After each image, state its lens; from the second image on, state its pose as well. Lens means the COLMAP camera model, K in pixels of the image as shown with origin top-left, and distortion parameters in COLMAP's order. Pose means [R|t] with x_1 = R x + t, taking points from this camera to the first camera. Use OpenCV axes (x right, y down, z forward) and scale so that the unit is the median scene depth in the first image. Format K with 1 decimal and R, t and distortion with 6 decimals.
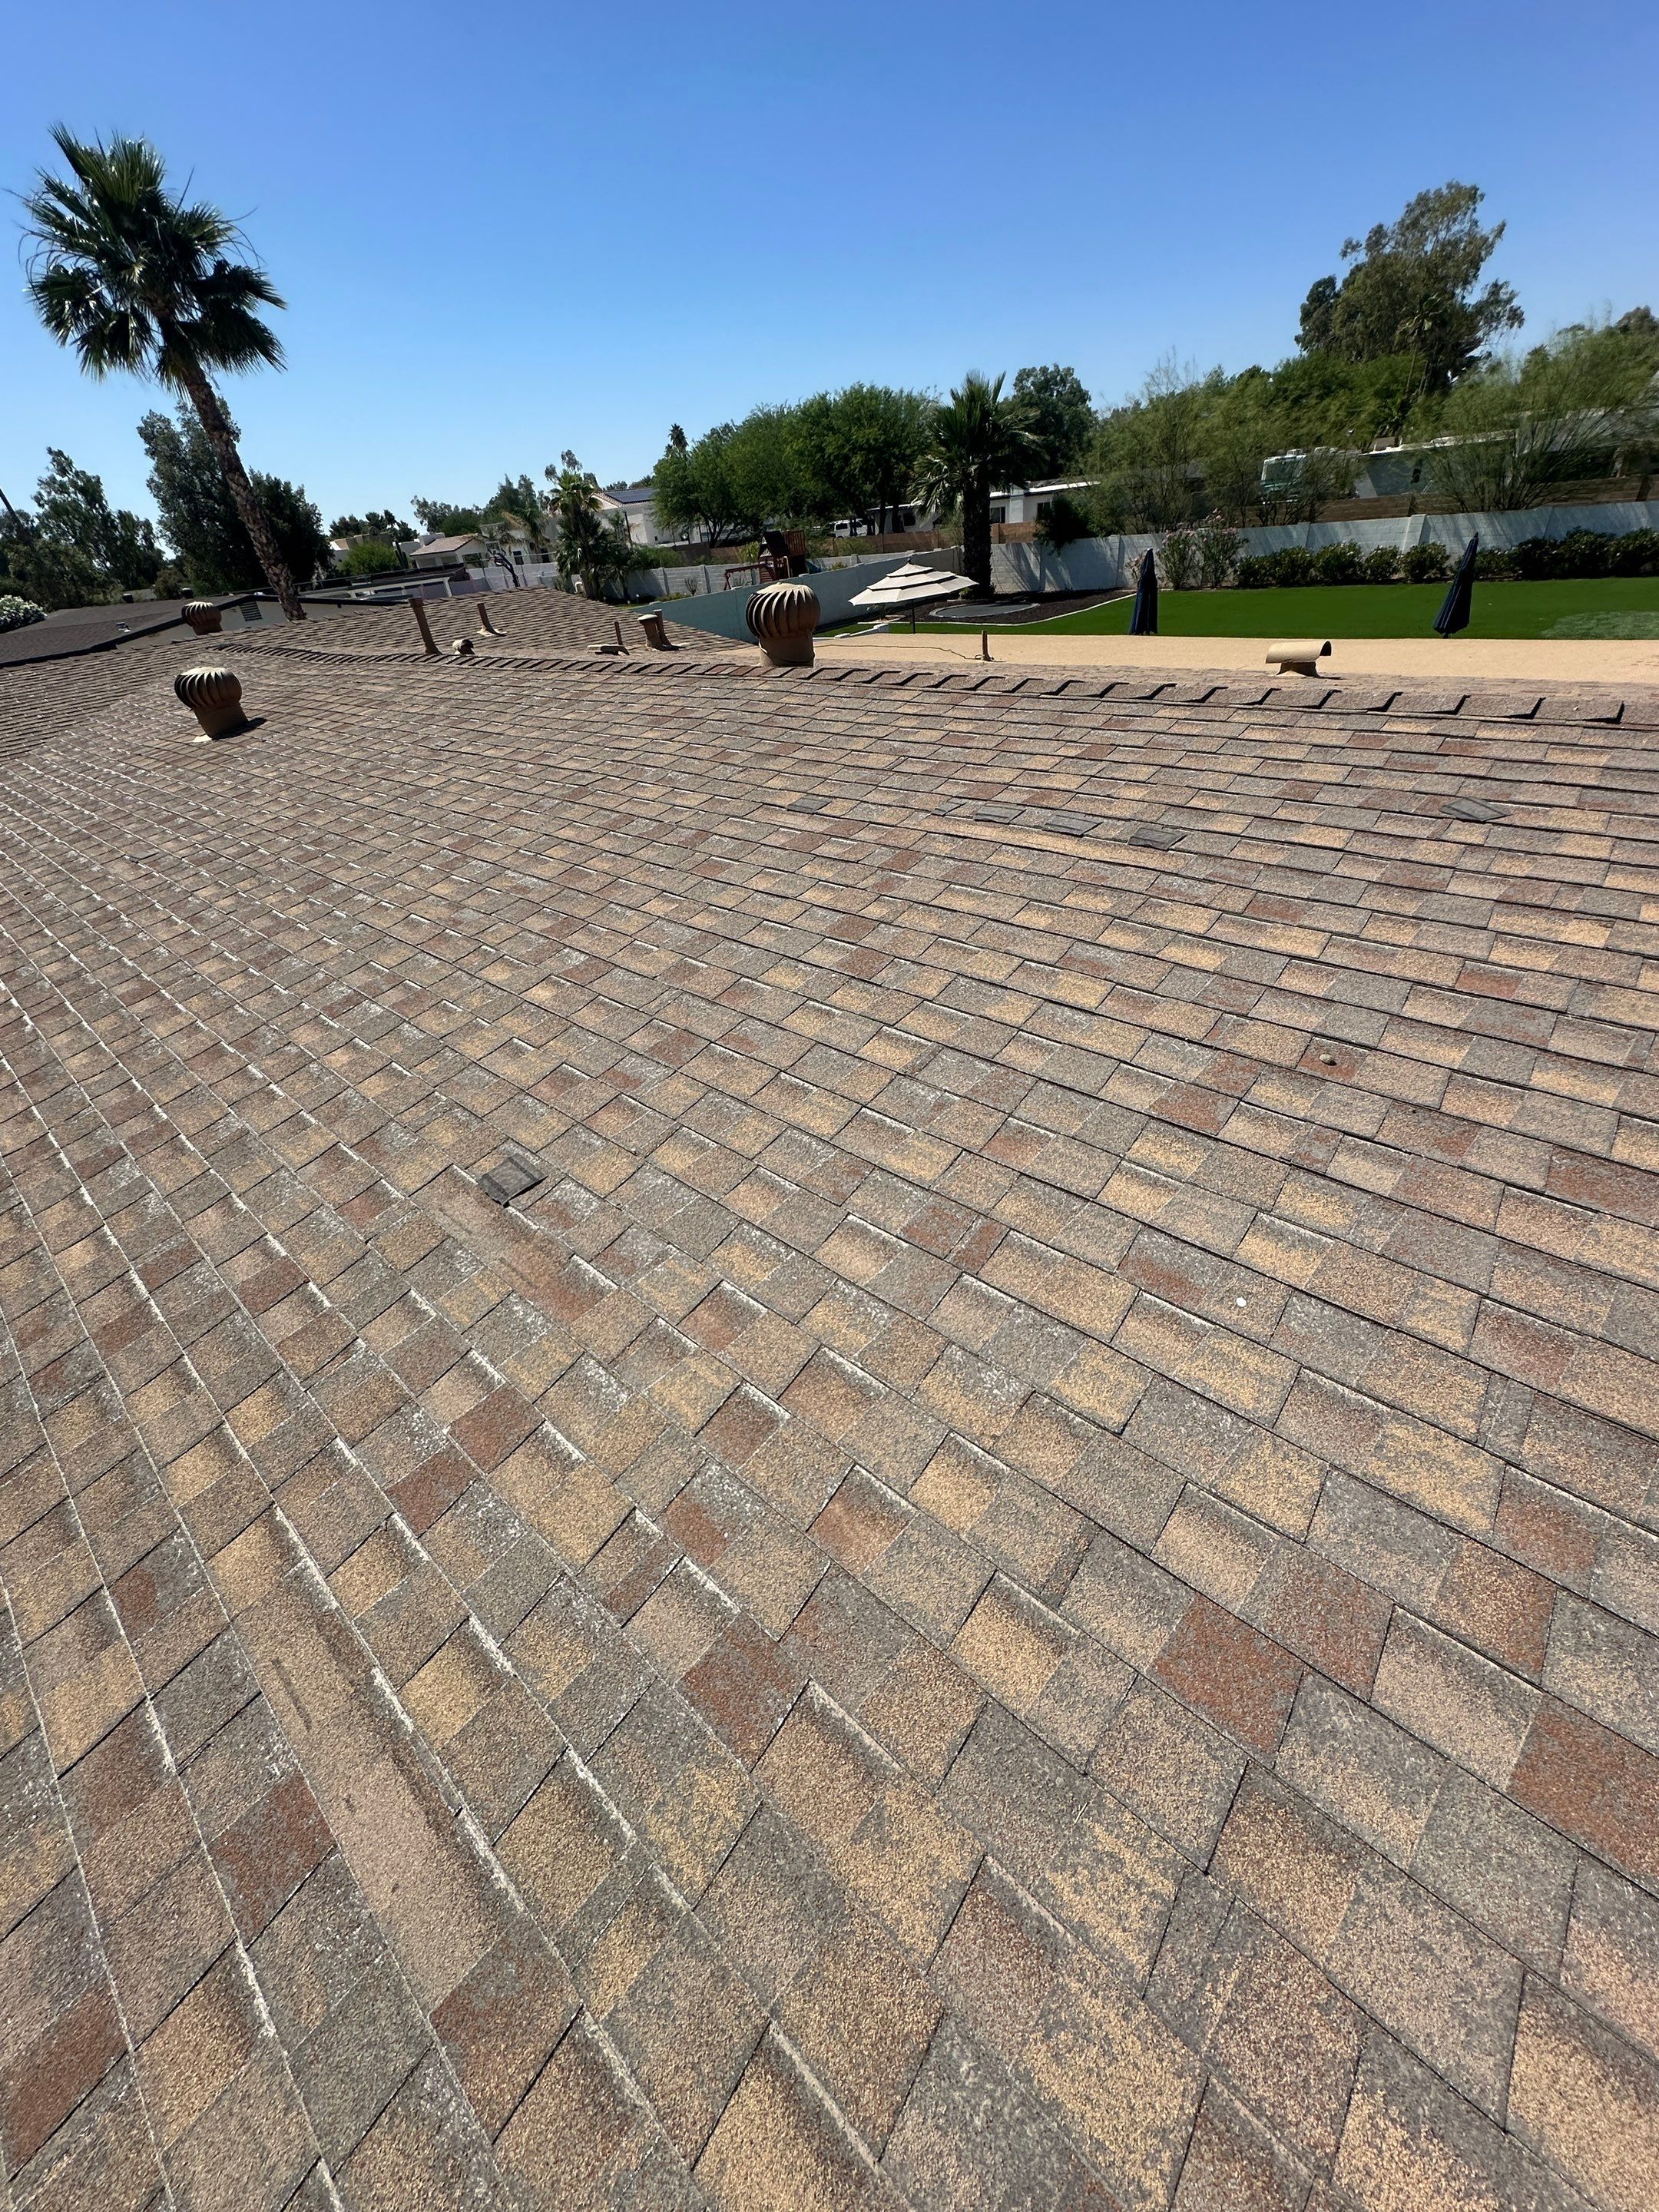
lens RADIAL K [[891.6, 0, 830.5], [0, 891.6, 1104.3], [0, 0, 1]] dist [-0.006313, 0.002204]
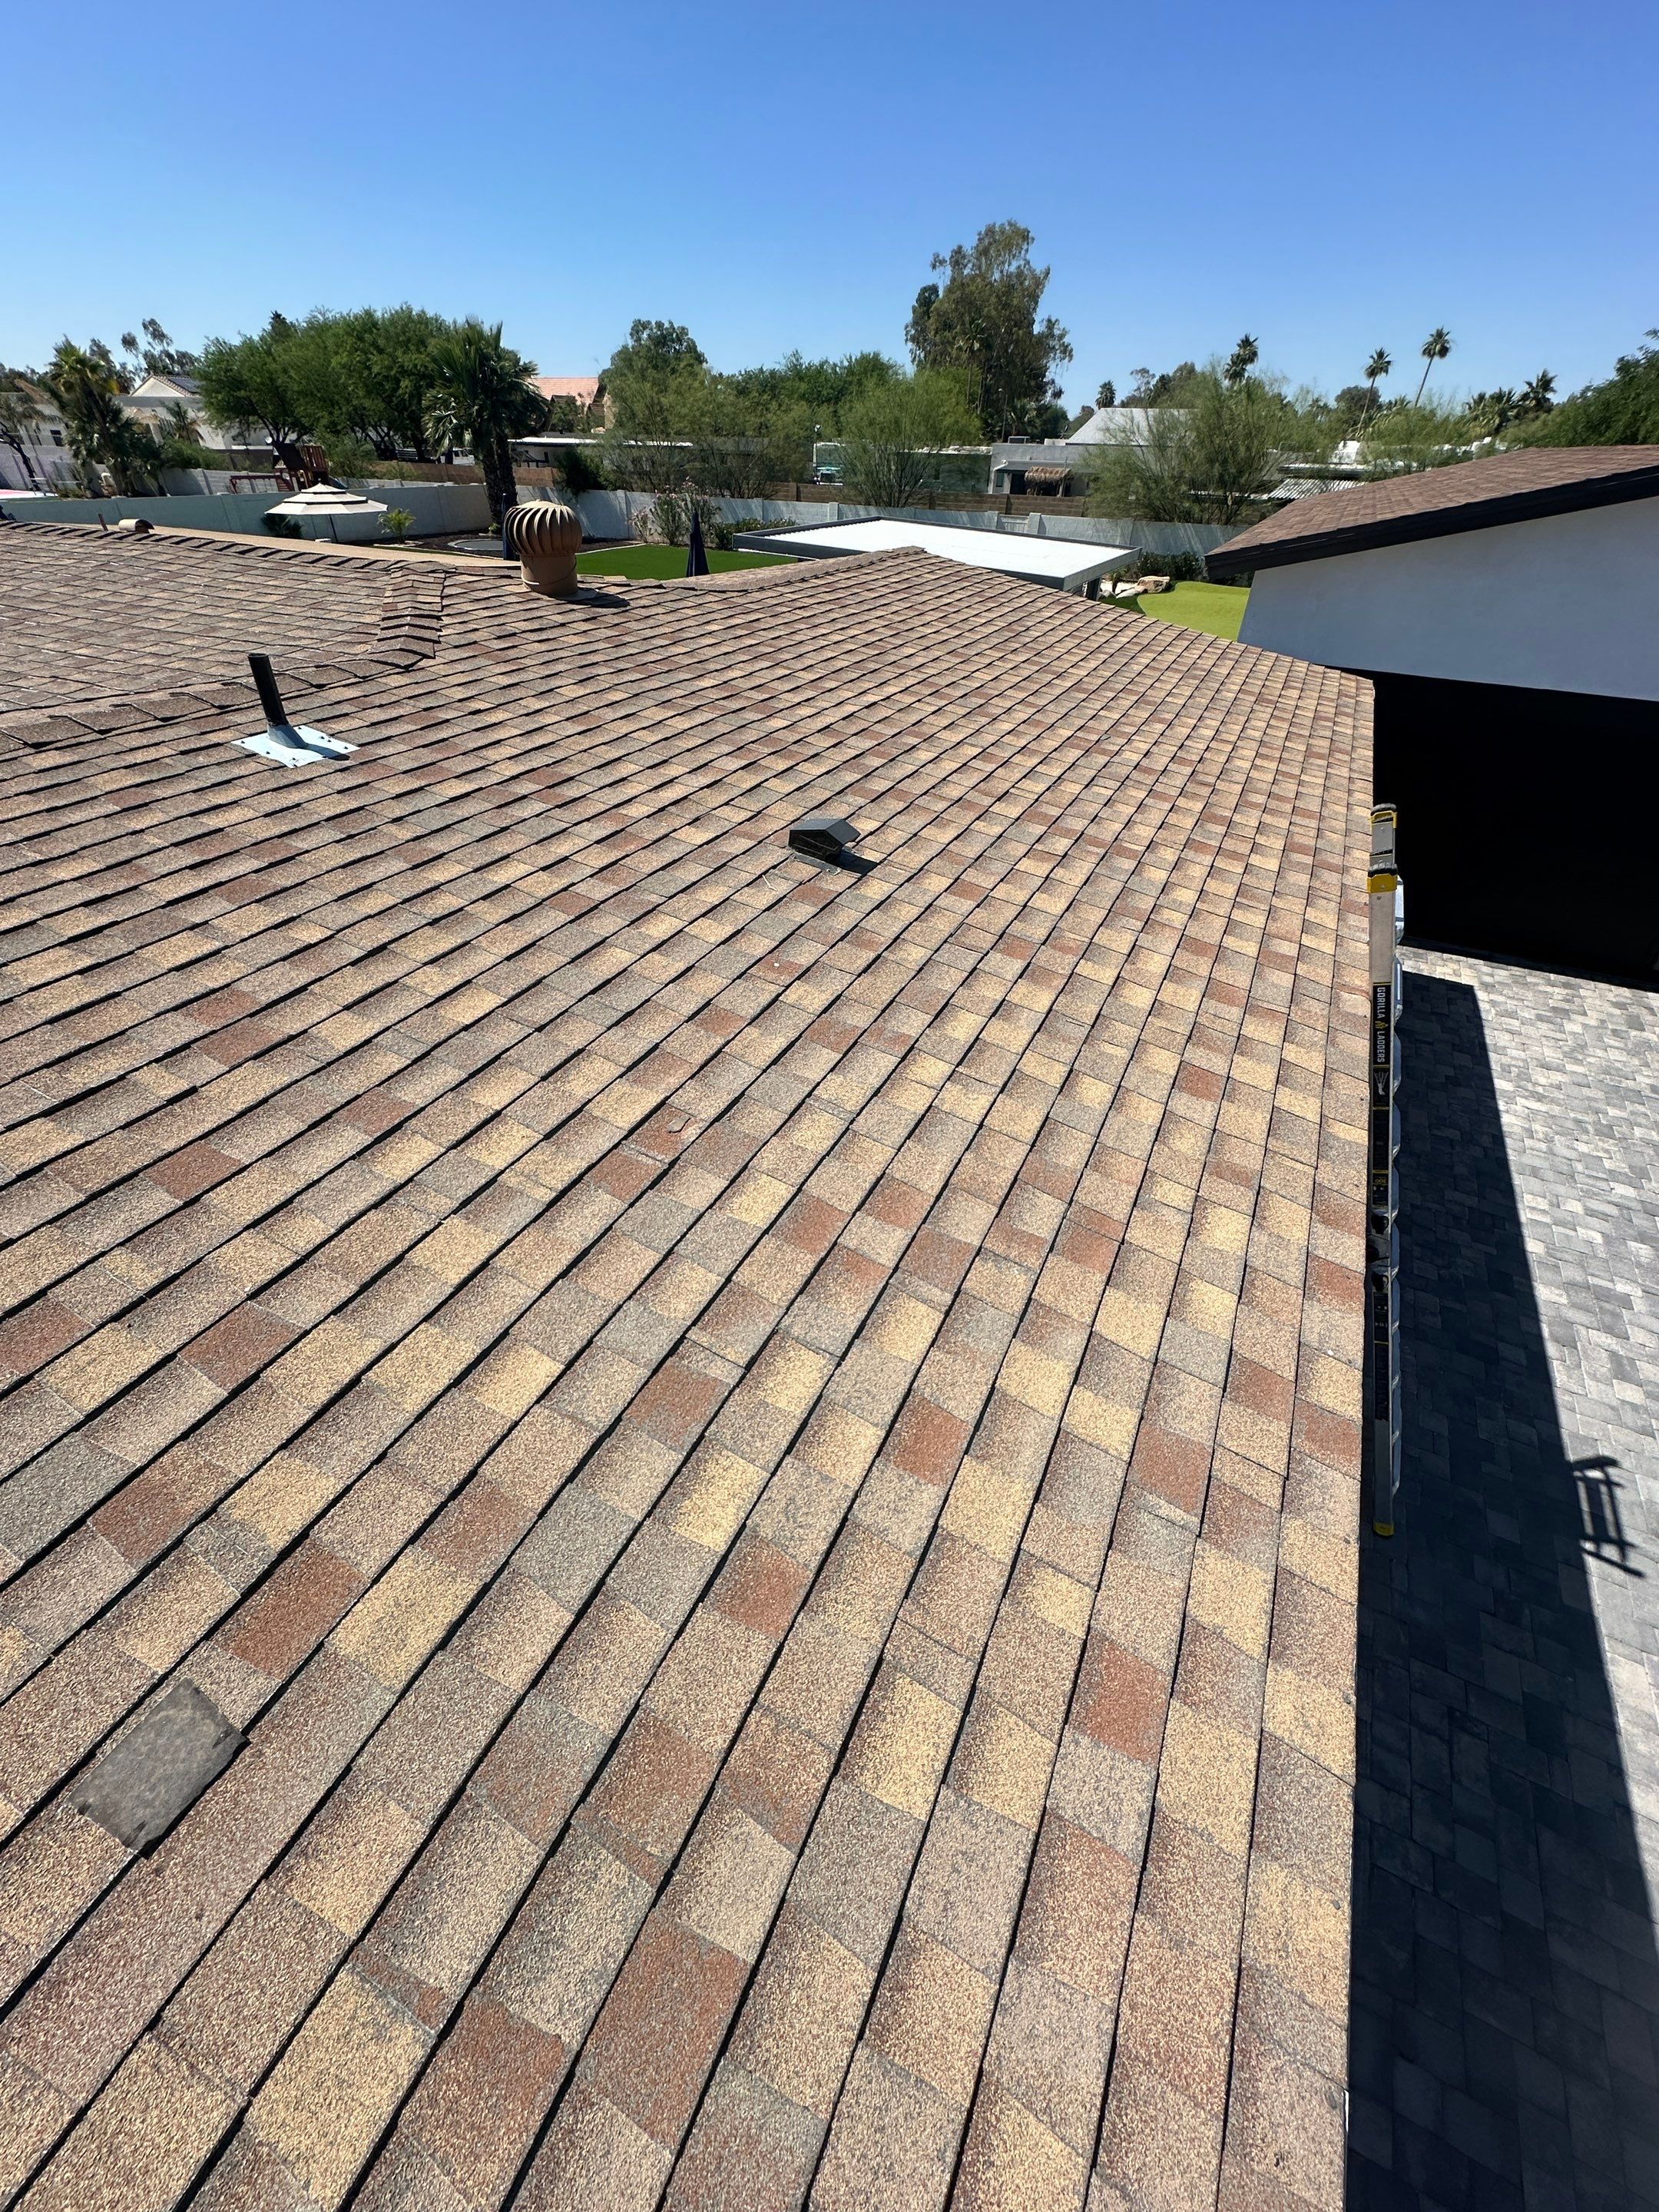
lens RADIAL K [[891.6, 0, 830.0], [0, 891.6, 1108.3], [0, 0, 1]] dist [-0.006313, 0.002204]
pose [[0.954176, -0.069641, 0.291028, 0.121060], [0.058033, 0.997144, 0.048339, 0.063418], [-0.293563, -0.029235, 0.955492, -0.110632]]
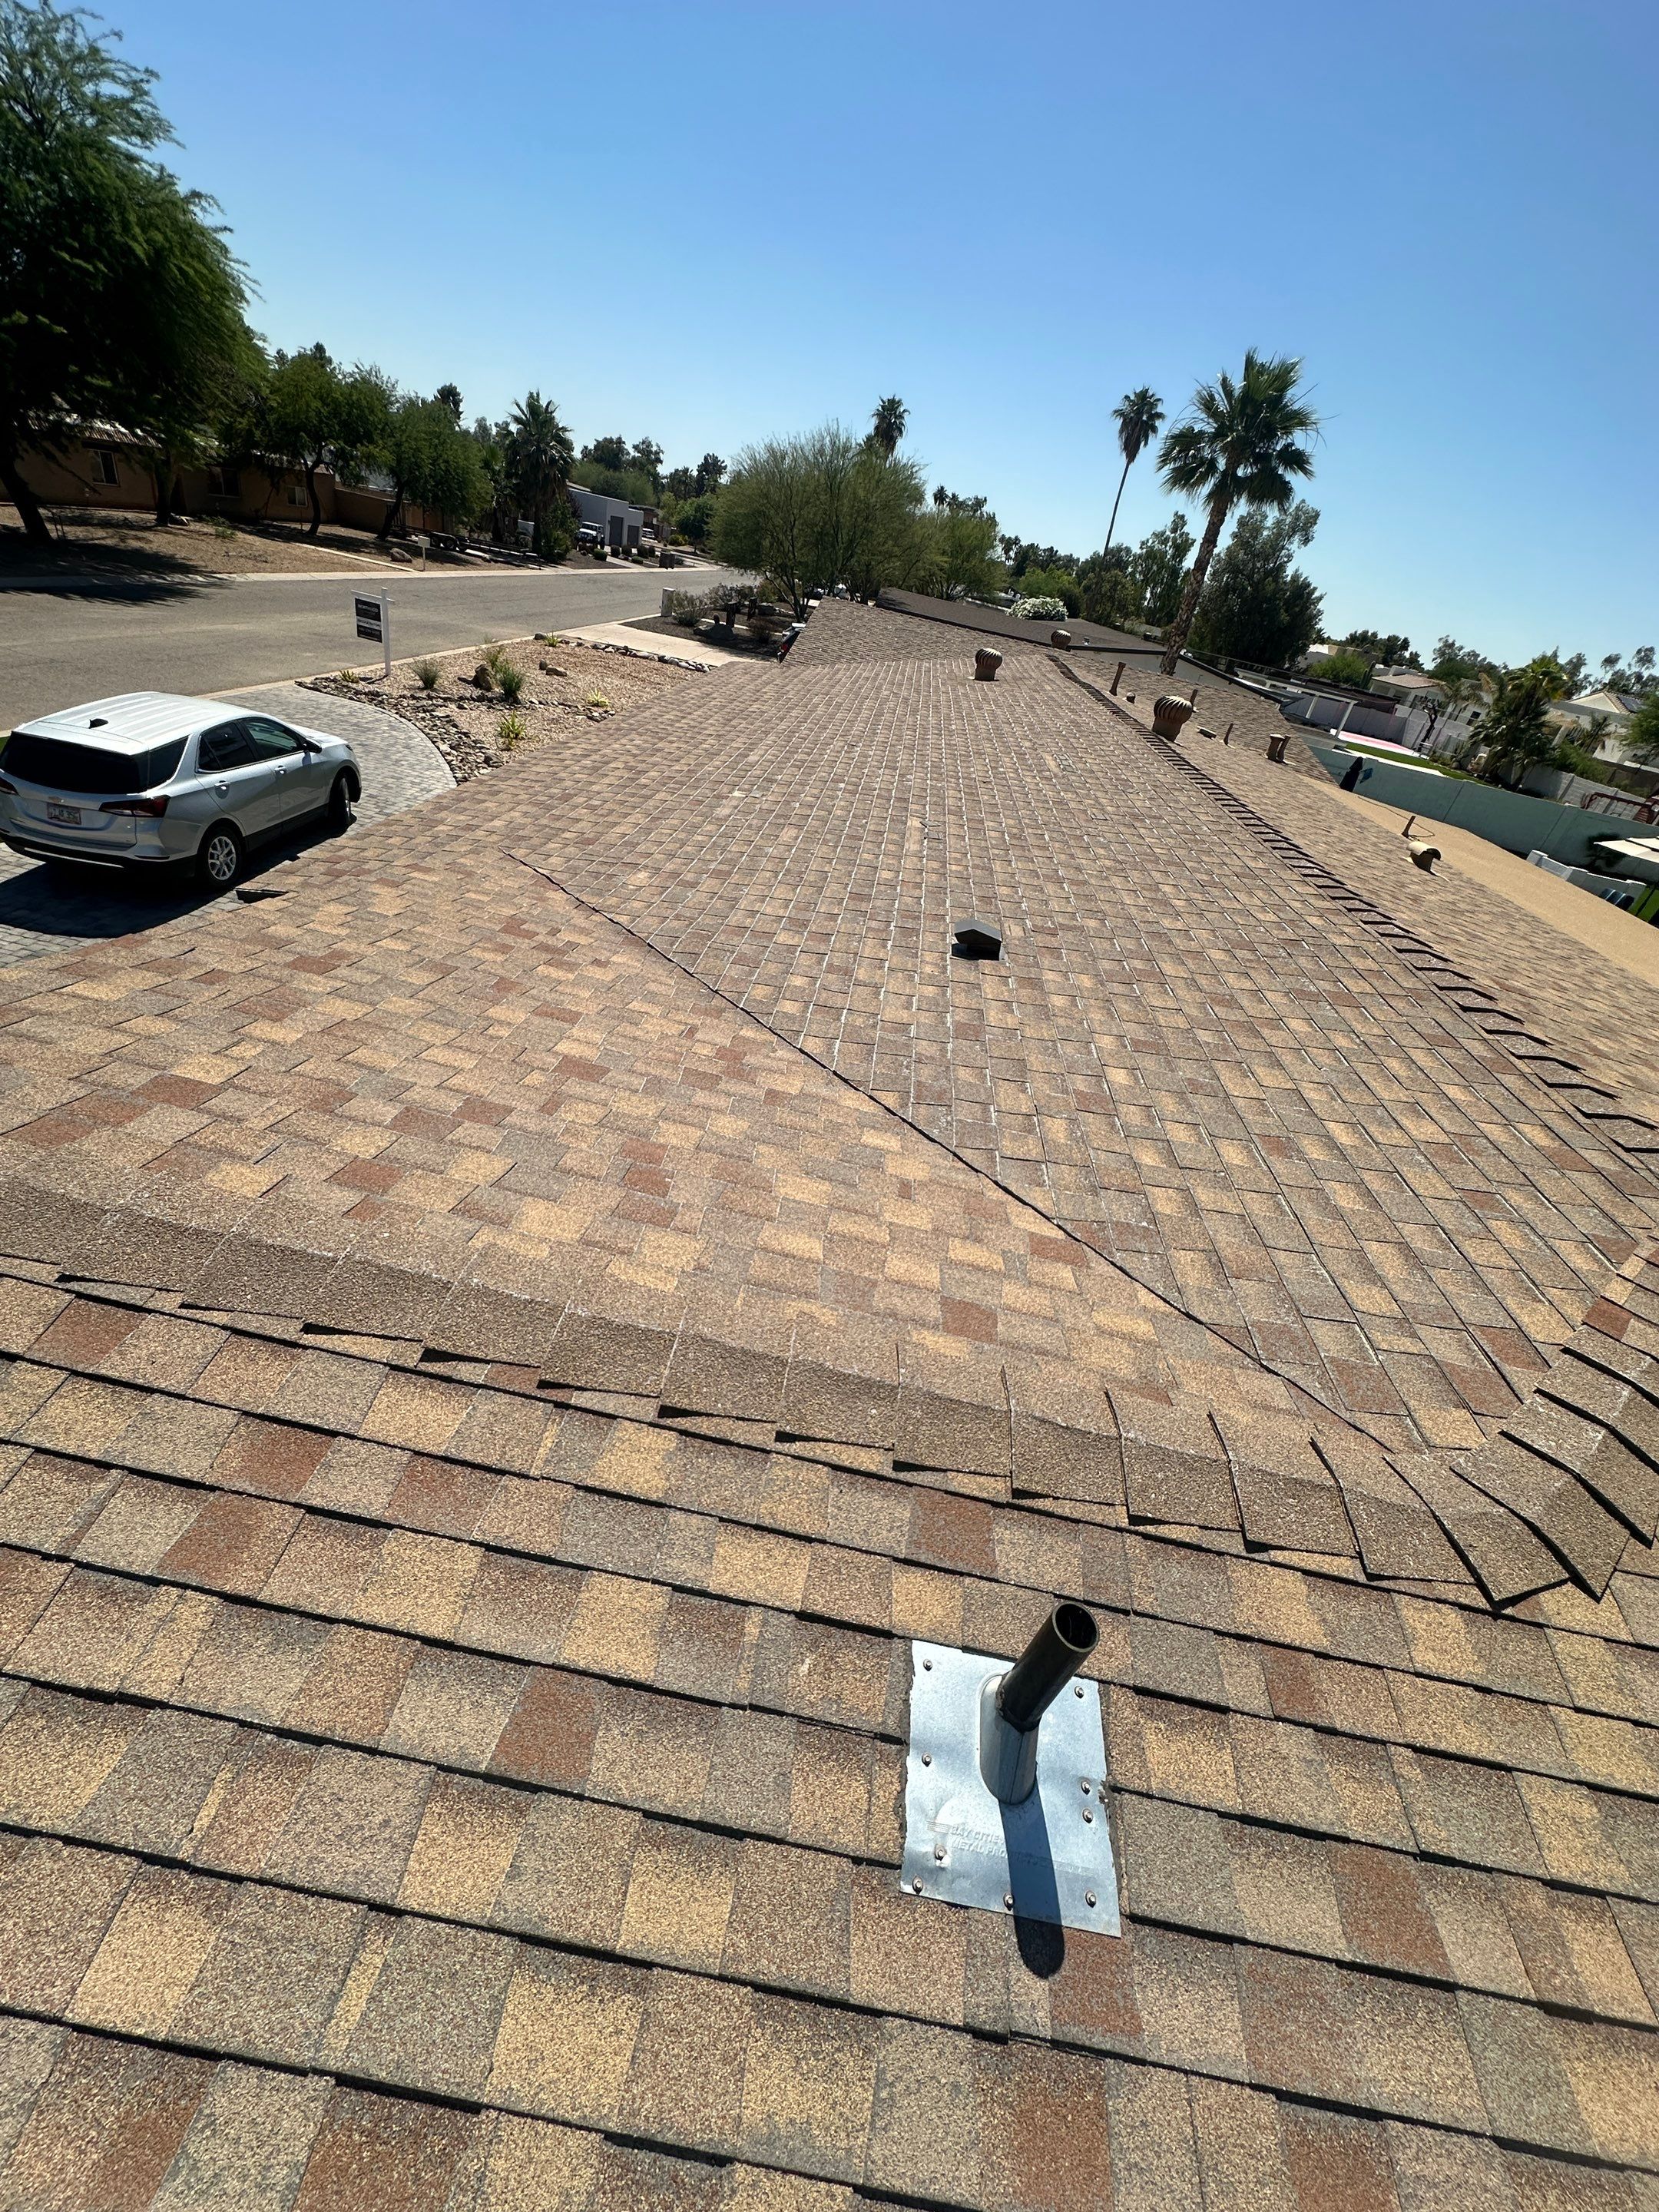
lens RADIAL K [[891.6, 0, 826.3], [0, 891.6, 1108.3], [0, 0, 1]] dist [-0.006313, 0.002204]
pose [[0.561135, 0.607177, -0.562551, 0.106864], [-0.649906, 0.744076, 0.154832, 0.029074], [0.512592, 0.278724, 0.812135, -0.071509]]
